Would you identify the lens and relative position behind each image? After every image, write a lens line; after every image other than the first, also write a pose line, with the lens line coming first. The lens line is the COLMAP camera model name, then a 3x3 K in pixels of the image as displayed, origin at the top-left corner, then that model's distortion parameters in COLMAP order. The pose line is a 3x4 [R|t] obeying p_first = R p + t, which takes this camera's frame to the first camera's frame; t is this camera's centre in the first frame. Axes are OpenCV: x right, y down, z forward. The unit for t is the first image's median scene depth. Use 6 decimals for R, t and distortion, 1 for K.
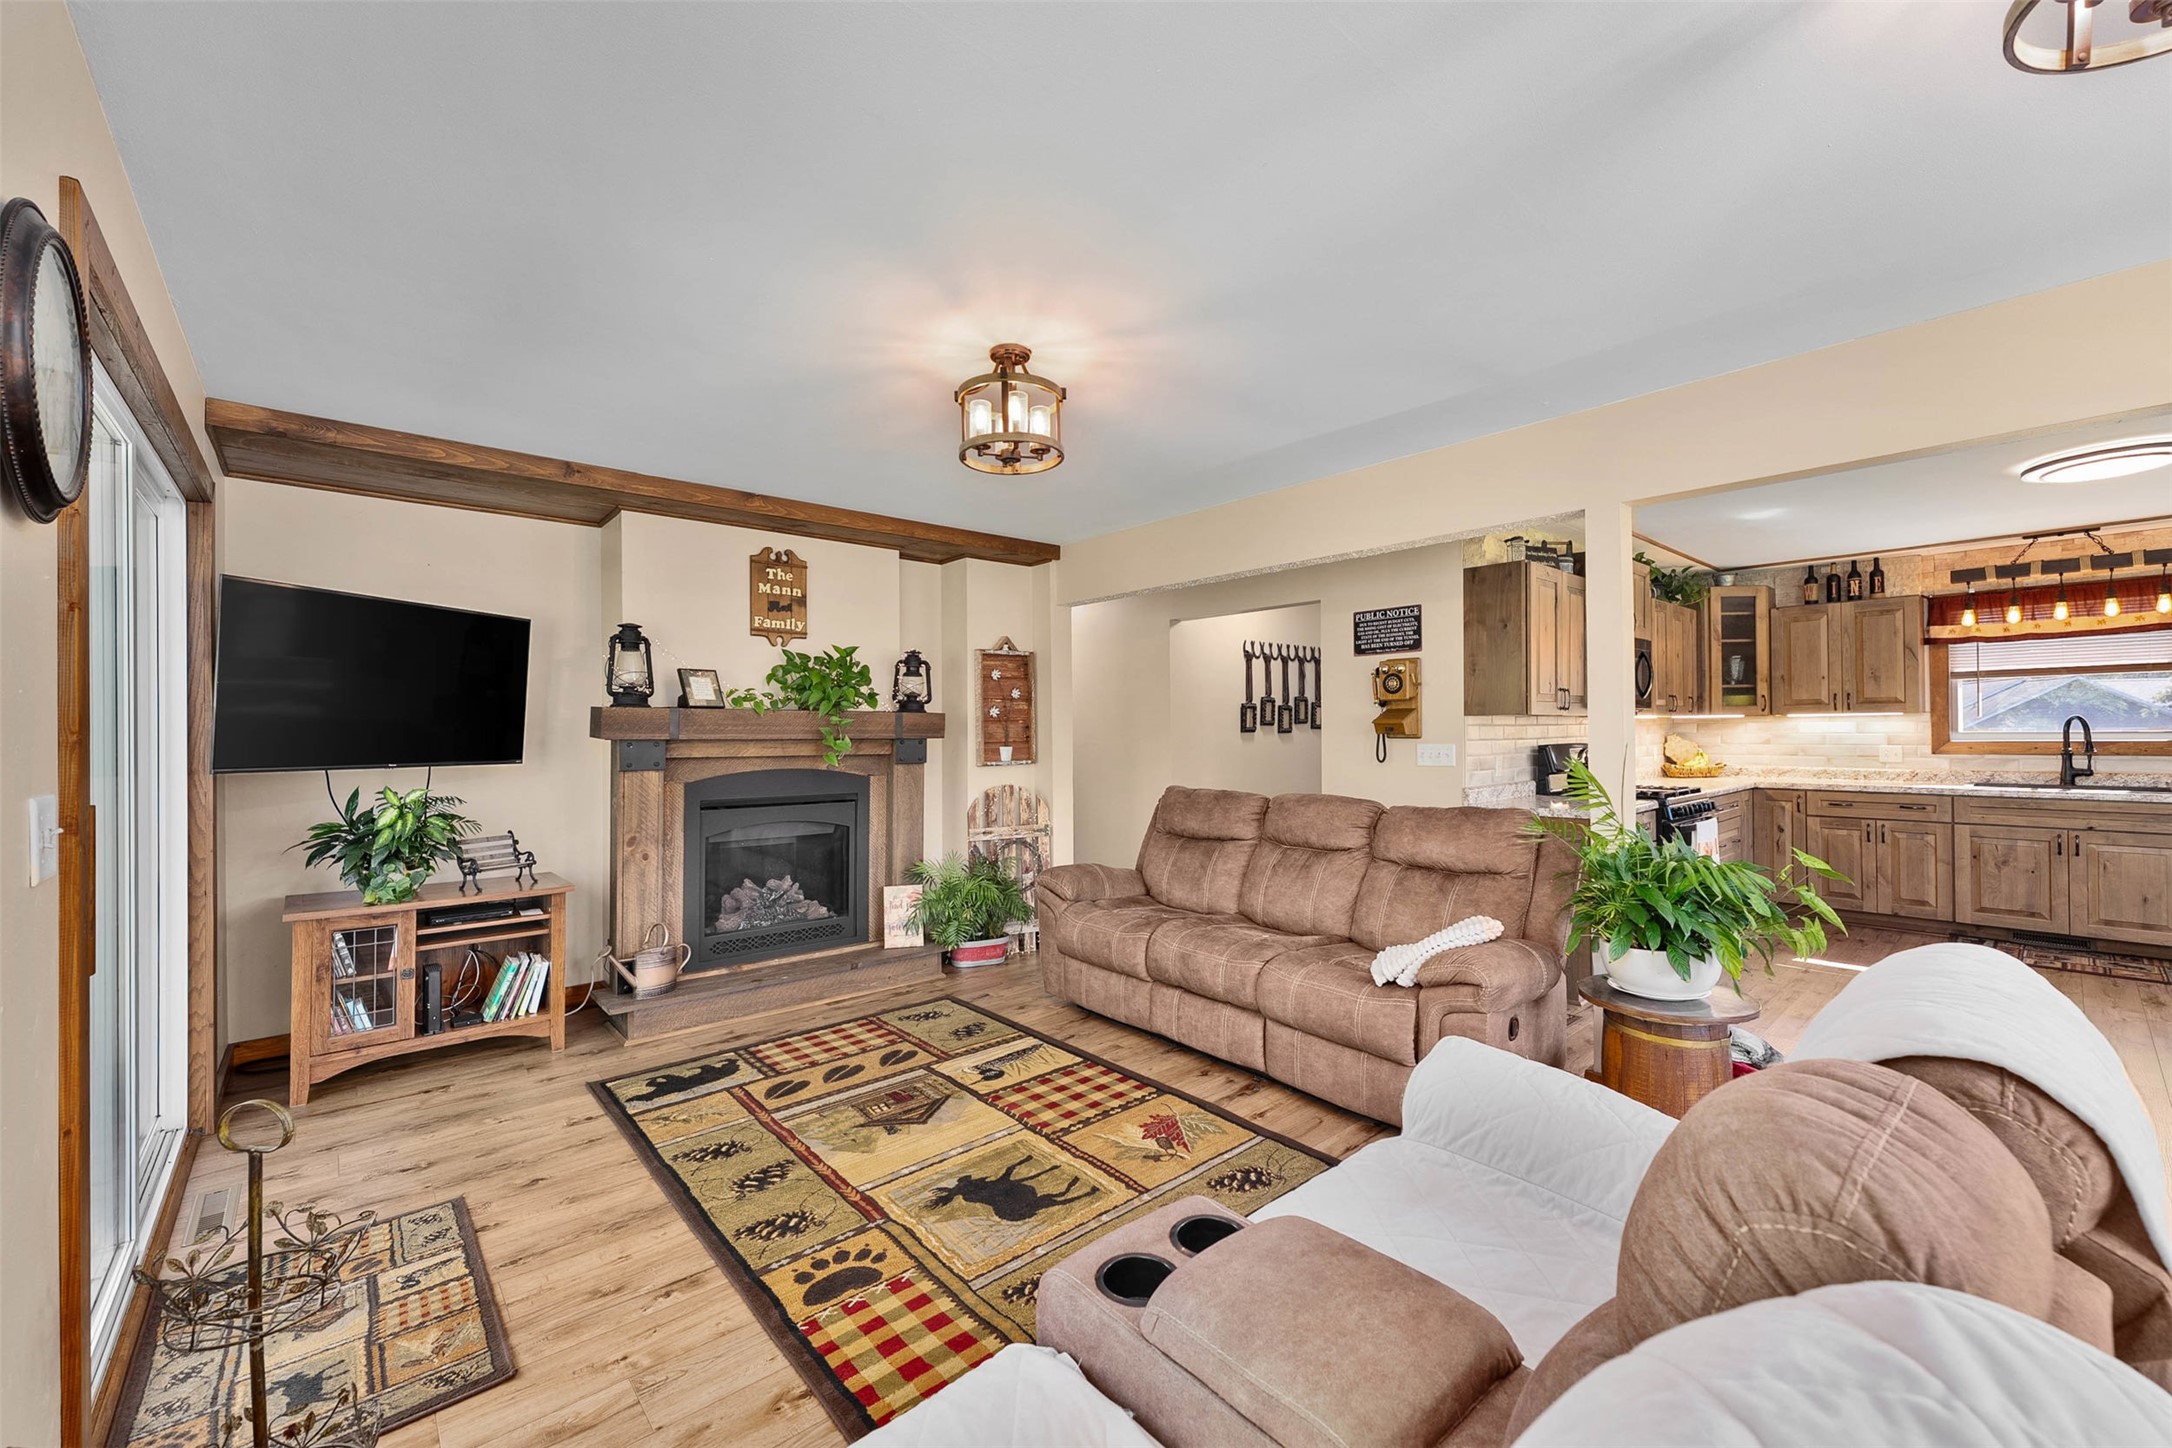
lens RADIAL K [[857.7, 0, 1086.0], [0, 857.7, 724.0], [0, 0, 1]] dist [0.001453, -0.000017]
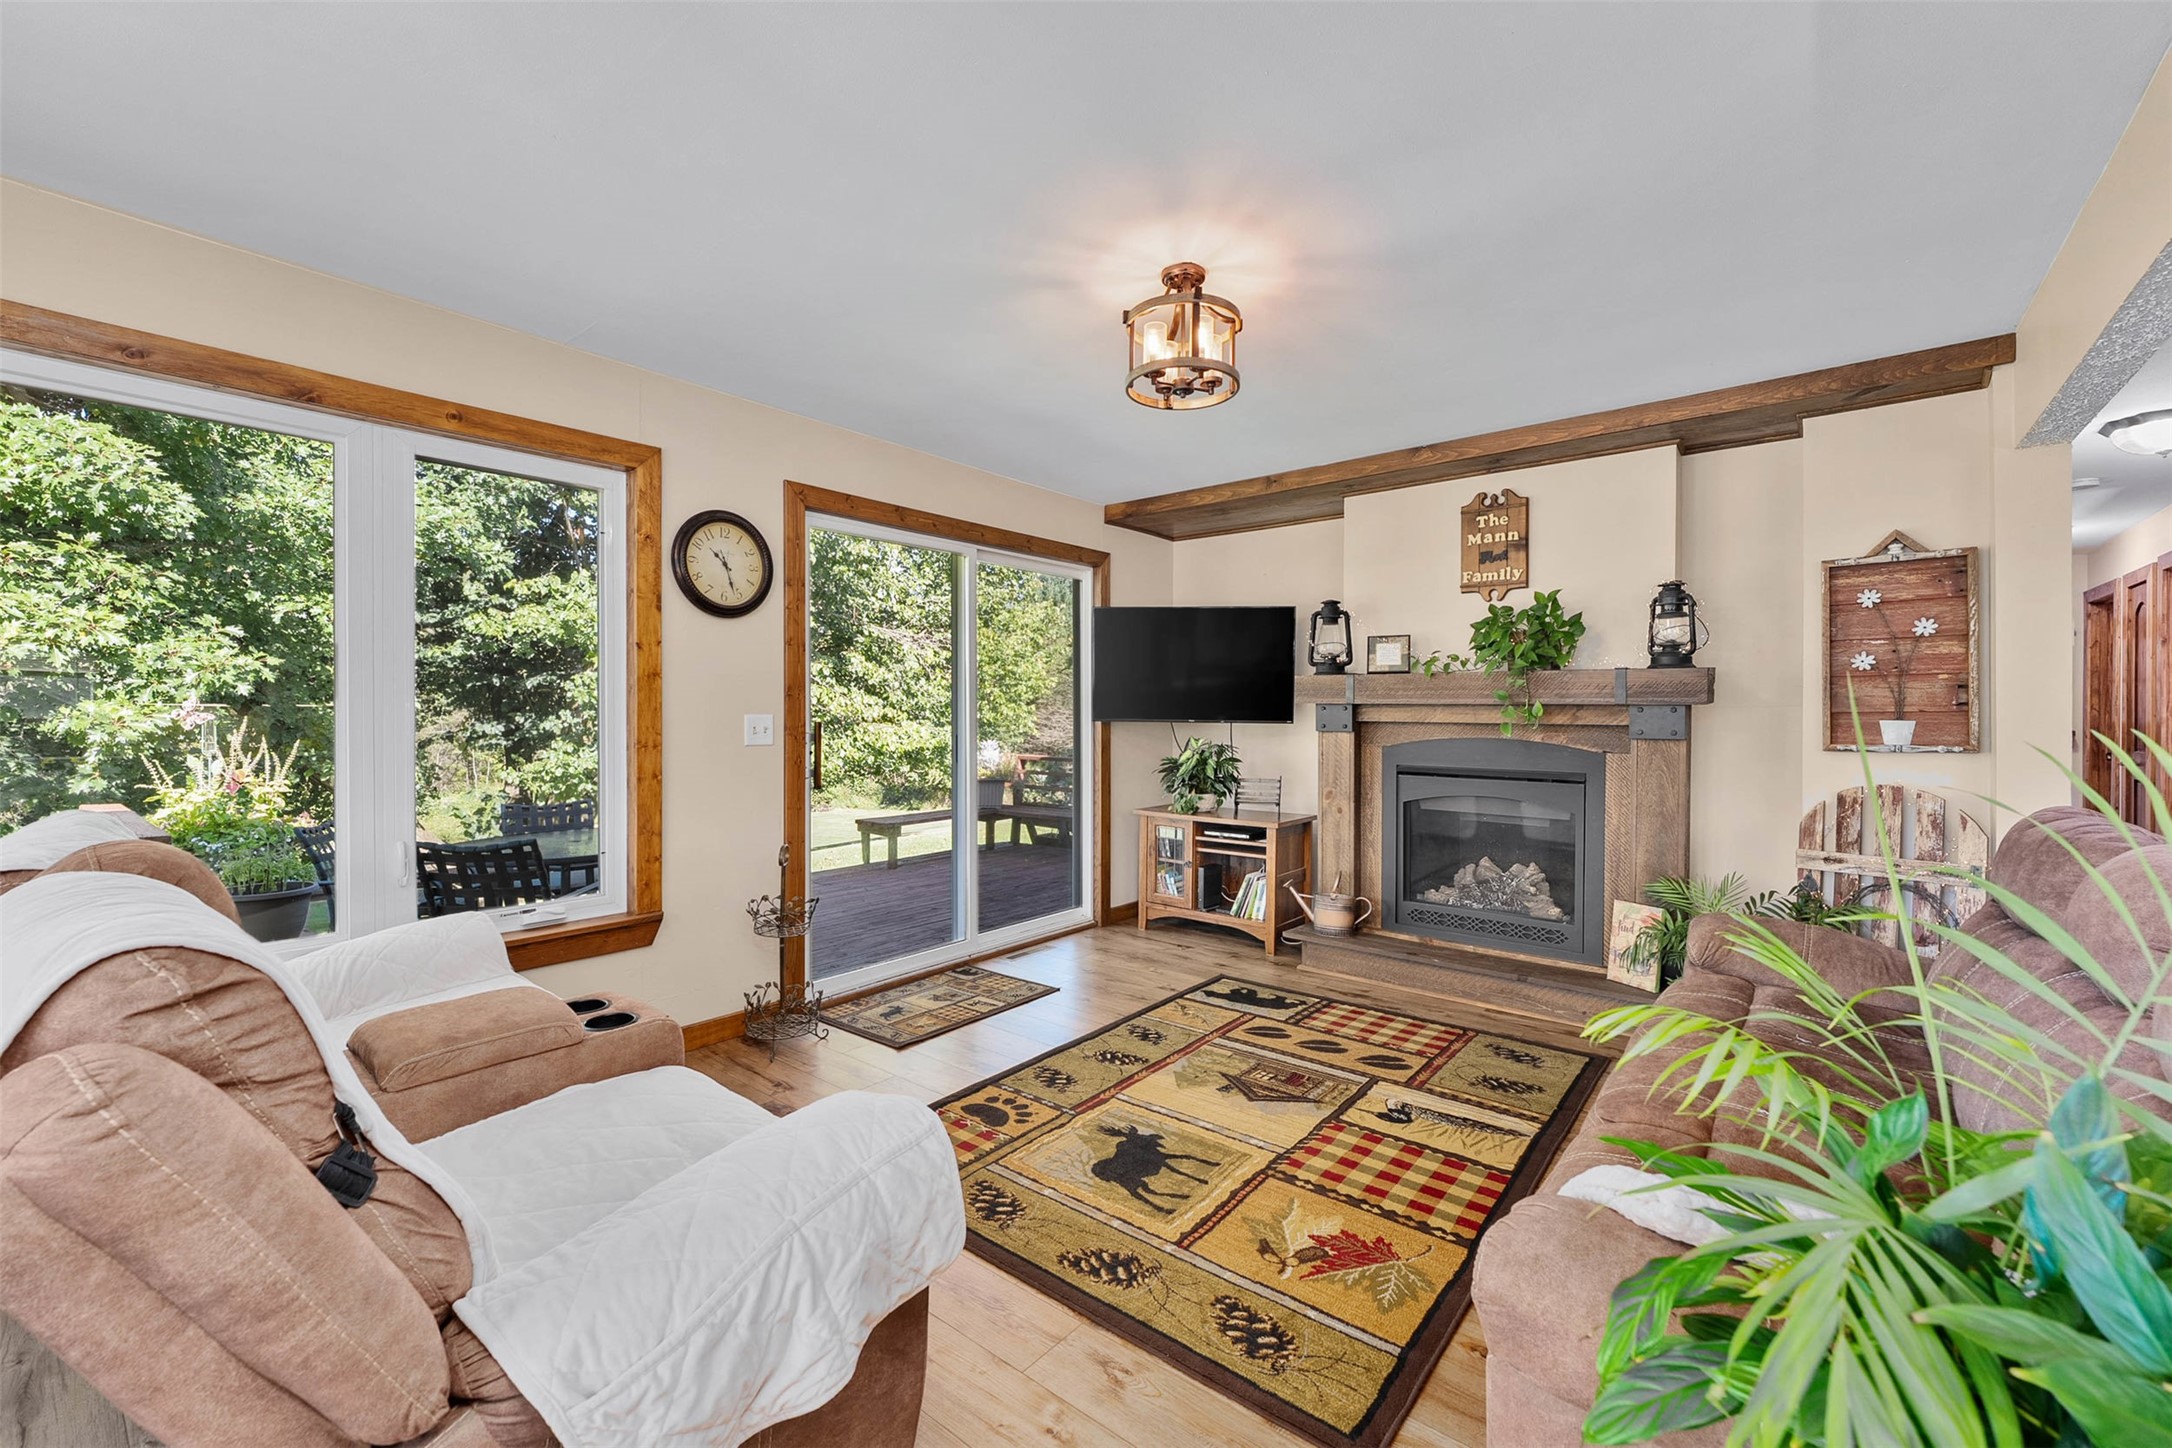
lens RADIAL K [[892.9, 0, 1087.2], [0, 892.9, 716.2], [0, 0, 1]] dist [0.001399, 0.000119]
pose [[0.166403, 0.010153, -0.986006, 0.566798], [0.004290, 0.999930, 0.011021, 0.020088], [0.986049, -0.006064, 0.166348, 0.494790]]
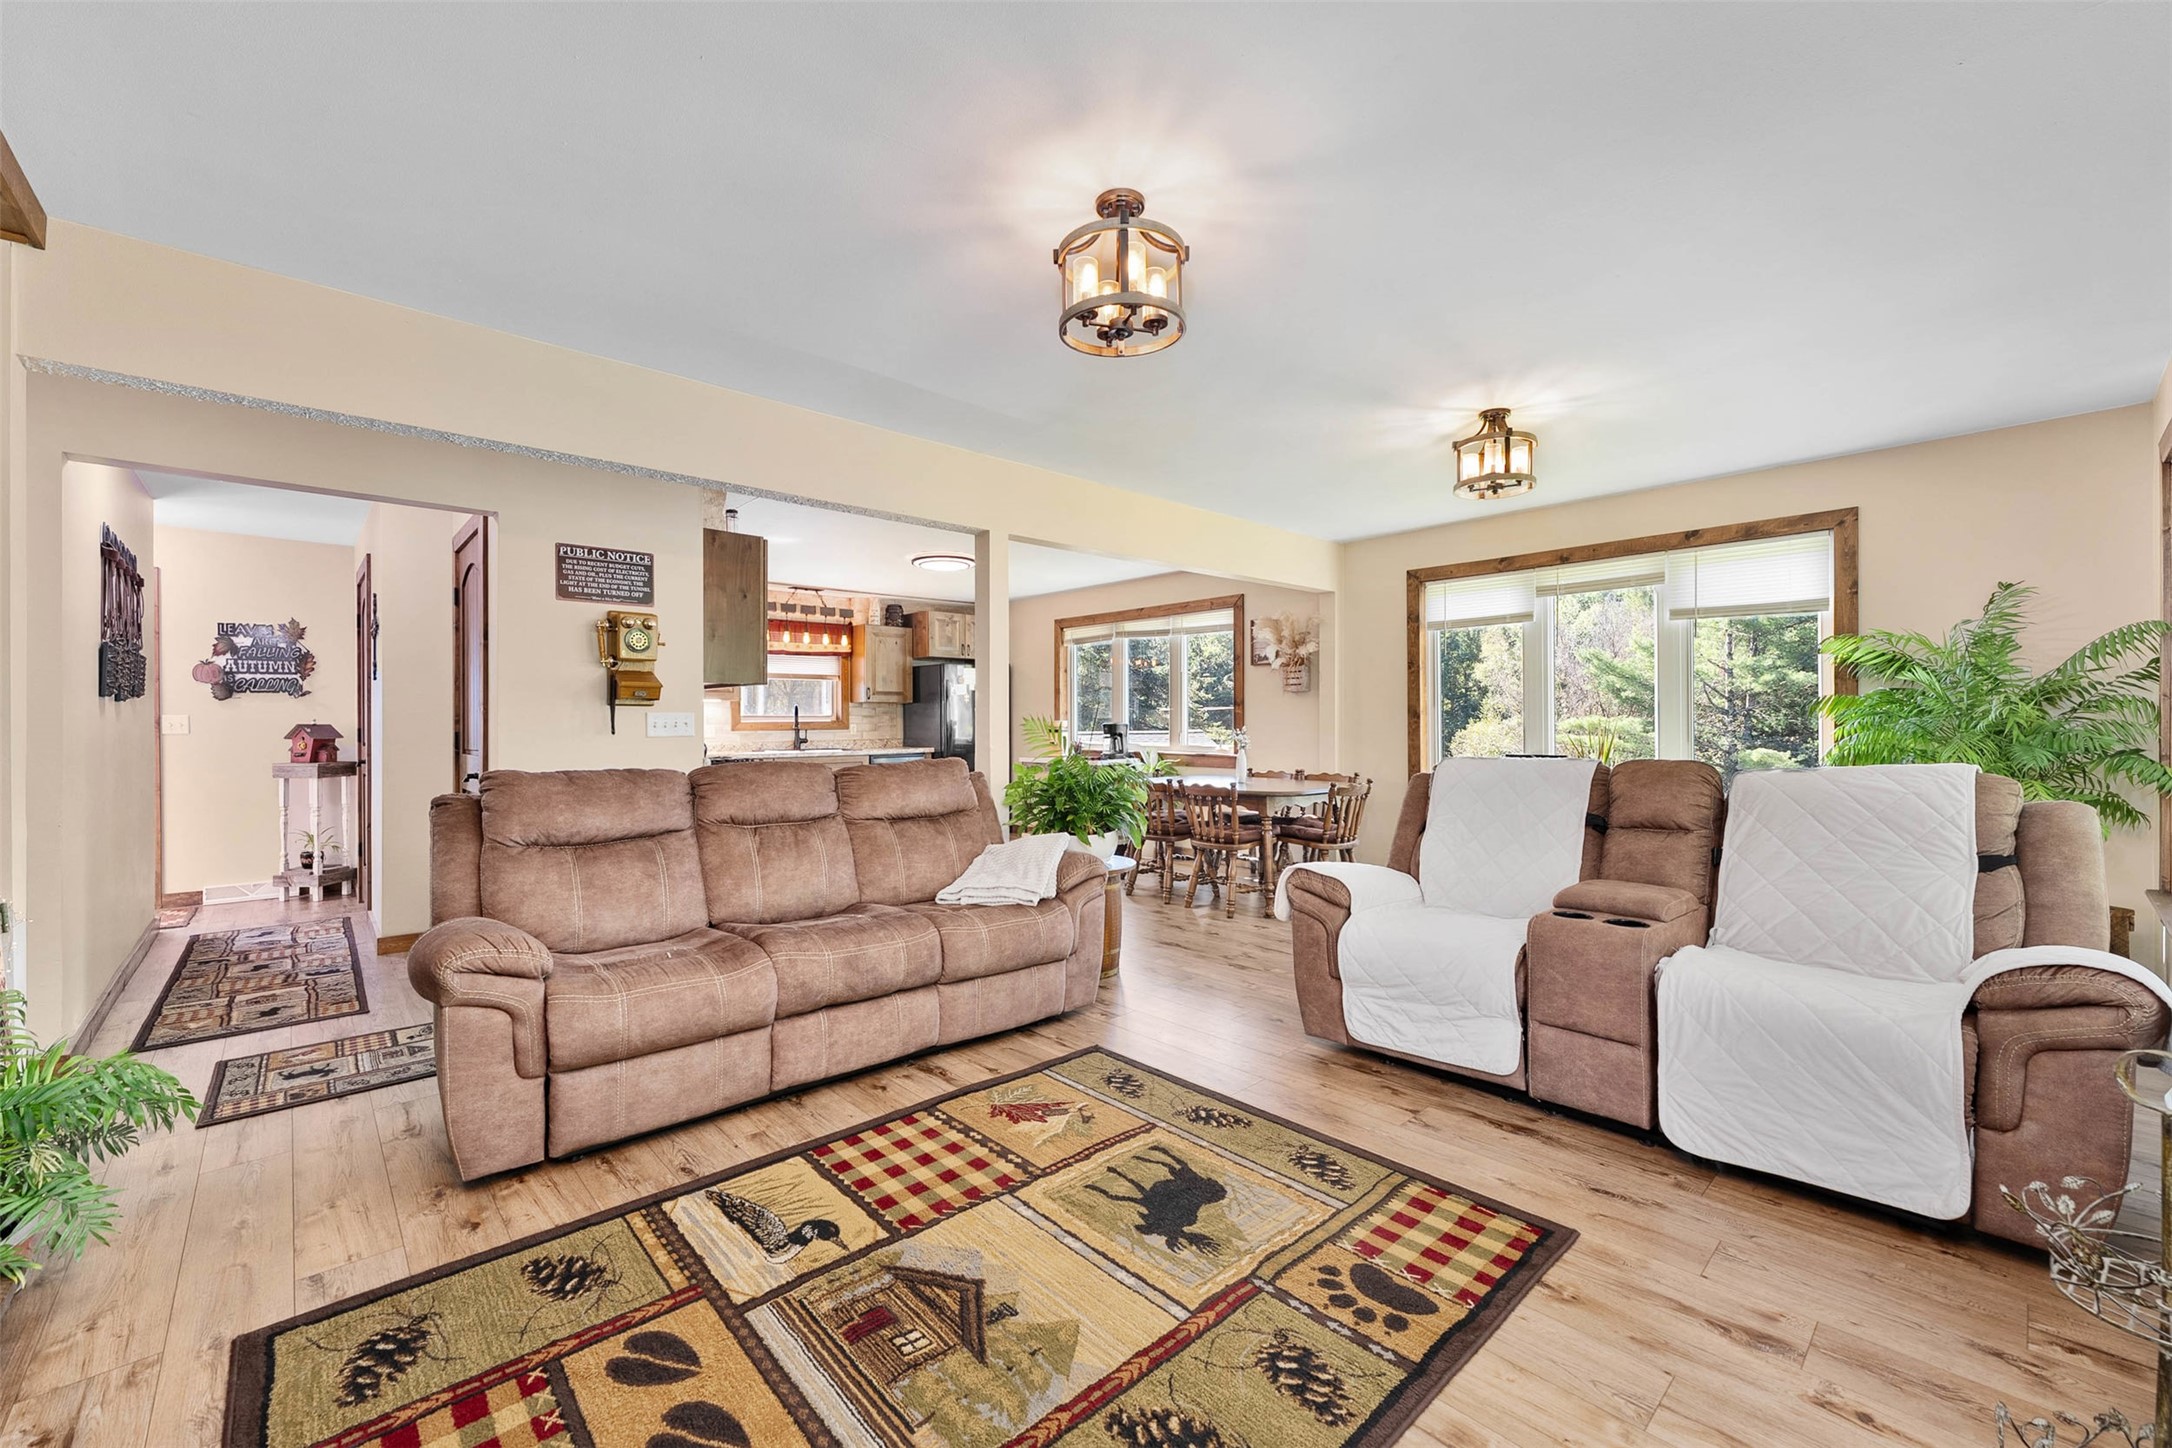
lens RADIAL K [[863.8, 0, 1074.6], [0, 863.8, 723.9], [0, 0, 1]] dist [-0.000353, -0.000155]
pose [[-0.007773, 0.008356, 0.999935, -0.613455], [-0.004366, 0.999955, -0.008391, 0.049858], [-0.999960, -0.004431, -0.007737, 0.705175]]
